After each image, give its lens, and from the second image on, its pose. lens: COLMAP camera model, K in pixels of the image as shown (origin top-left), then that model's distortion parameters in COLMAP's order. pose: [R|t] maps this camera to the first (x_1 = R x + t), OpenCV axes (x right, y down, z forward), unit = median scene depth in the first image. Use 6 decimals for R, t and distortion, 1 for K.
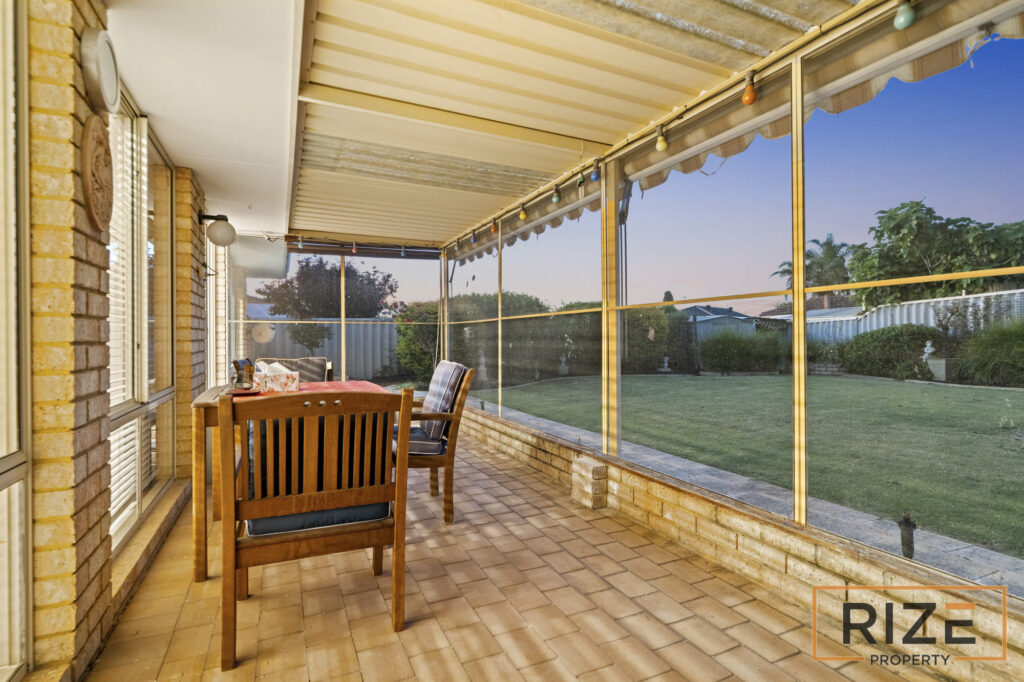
lens RADIAL K [[492.1, 0, 508.2], [0, 492.1, 339.3], [0, 0, 1]] dist [-0.001494, -0.000130]
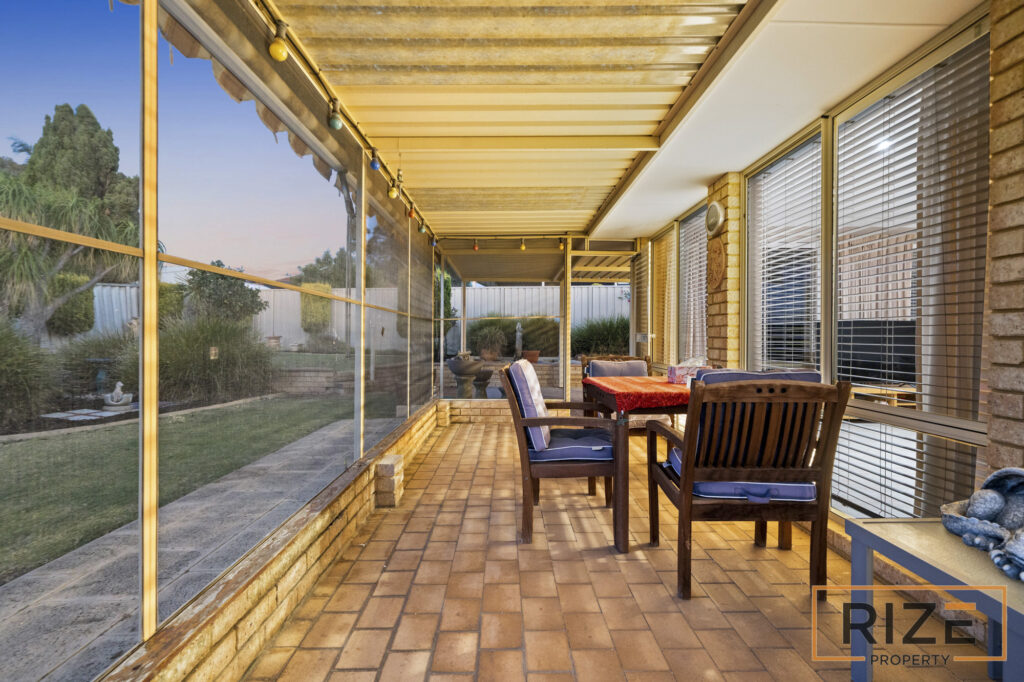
lens RADIAL K [[439.3, 0, 510.2], [0, 439.3, 339.8], [0, 0, 1]] dist [-0.000342, -0.000025]
pose [[-0.909861, 0.000713, 0.414912, -0.460855], [0.002328, 0.999992, 0.003387, 0.005695], [-0.414907, 0.004047, -0.909855, 1.844816]]
